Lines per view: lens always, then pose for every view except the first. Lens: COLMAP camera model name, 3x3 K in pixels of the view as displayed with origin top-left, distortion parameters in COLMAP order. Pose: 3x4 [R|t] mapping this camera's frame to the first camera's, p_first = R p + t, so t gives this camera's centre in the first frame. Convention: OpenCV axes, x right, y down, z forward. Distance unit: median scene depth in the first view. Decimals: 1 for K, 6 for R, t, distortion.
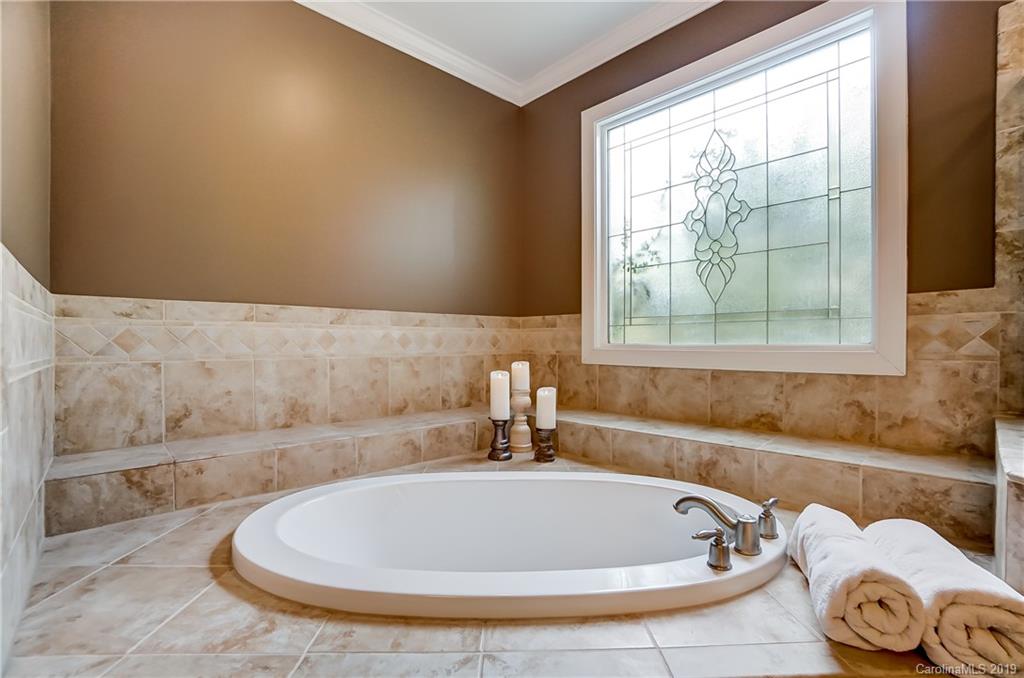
lens RADIAL K [[460.6, 0, 531.9], [0, 460.6, 347.5], [0, 0, 1]] dist [-0.050437, 0.013422]
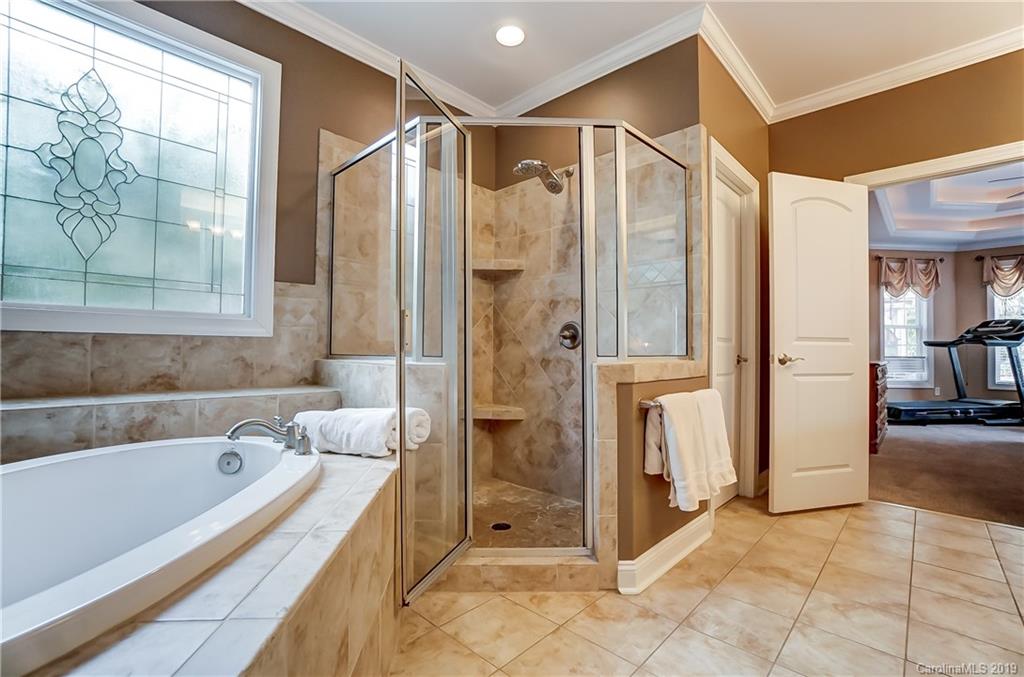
lens RADIAL K [[447.0, 0, 510.9], [0, 447.0, 340.6], [0, 0, 1]] dist [-0.016575, 0.003557]
pose [[-0.029919, 0.020013, 0.999352, -0.563650], [0.001810, 0.999799, -0.019967, 0.091867], [-0.999551, 0.001211, -0.029949, 0.227055]]
